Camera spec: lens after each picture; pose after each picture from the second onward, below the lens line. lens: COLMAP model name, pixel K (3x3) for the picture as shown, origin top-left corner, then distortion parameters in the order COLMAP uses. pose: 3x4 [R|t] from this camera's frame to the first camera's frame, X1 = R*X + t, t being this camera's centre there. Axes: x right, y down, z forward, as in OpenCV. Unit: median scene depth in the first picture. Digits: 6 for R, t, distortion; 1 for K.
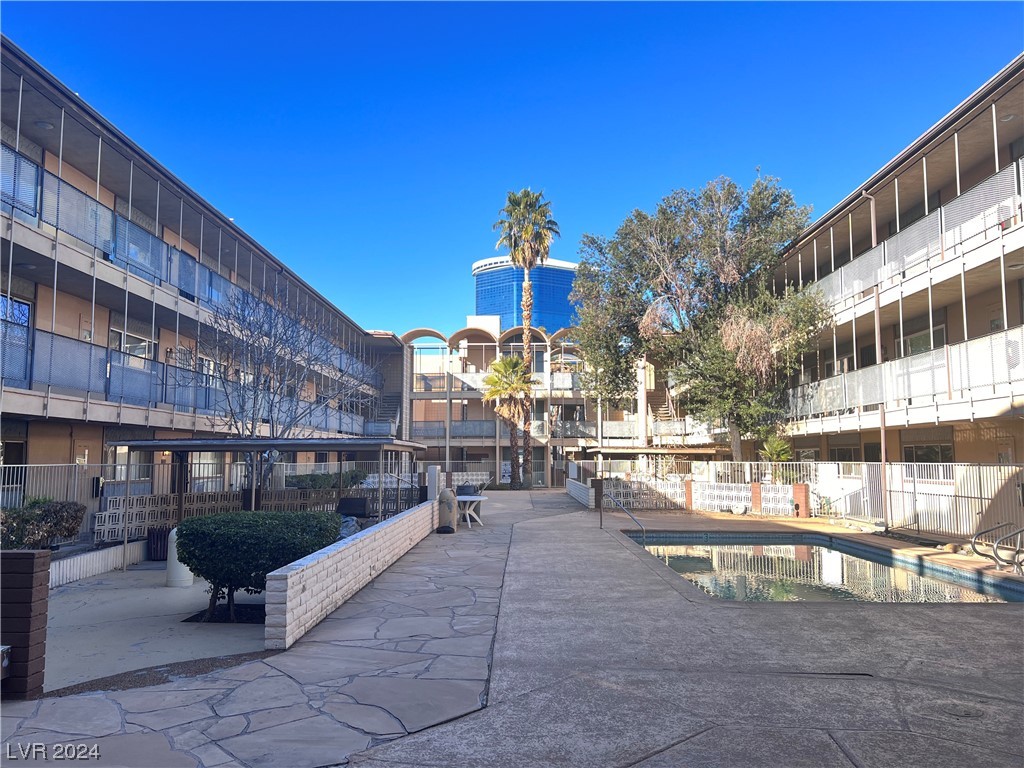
lens RADIAL K [[758.2, 0, 512.0], [0, 758.2, 384.0], [0, 0, 1]] dist [-0.003906, -0.001989]
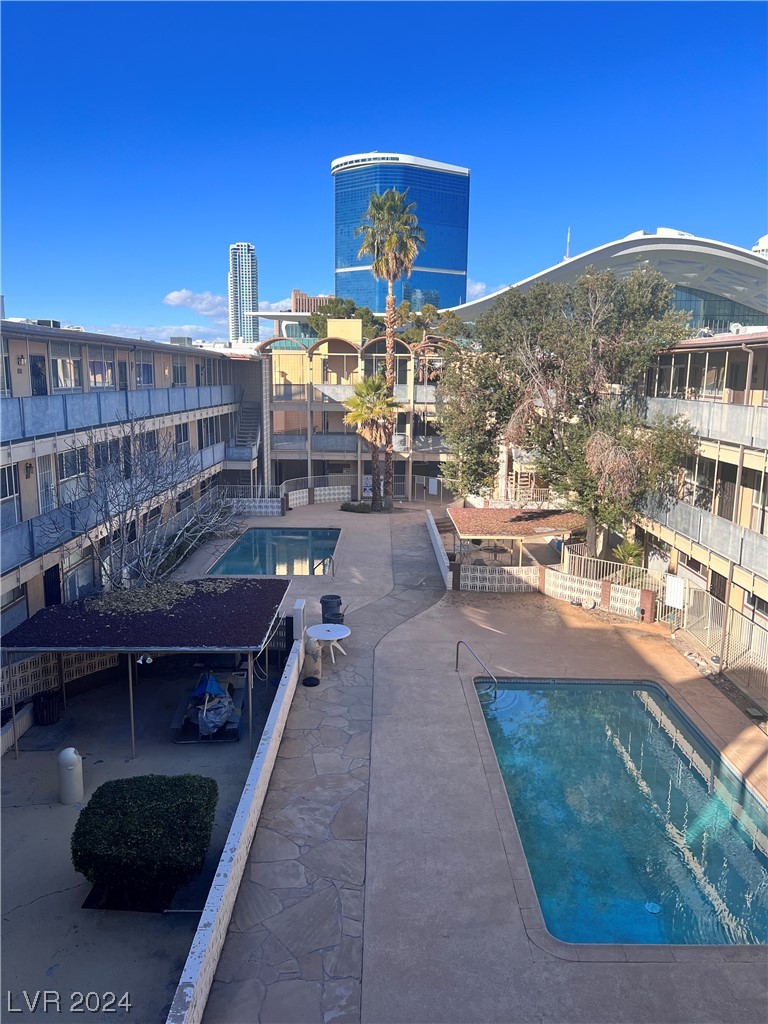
lens RADIAL K [[762.6, 0, 384.0], [0, 762.6, 512.0], [0, 0, 1]] dist [0.008839, 0.000662]
pose [[0.999846, 0.007717, 0.015771, -0.001535], [-0.011931, 0.957600, 0.287855, -0.145155], [-0.012881, -0.287999, 0.957544, 0.012540]]
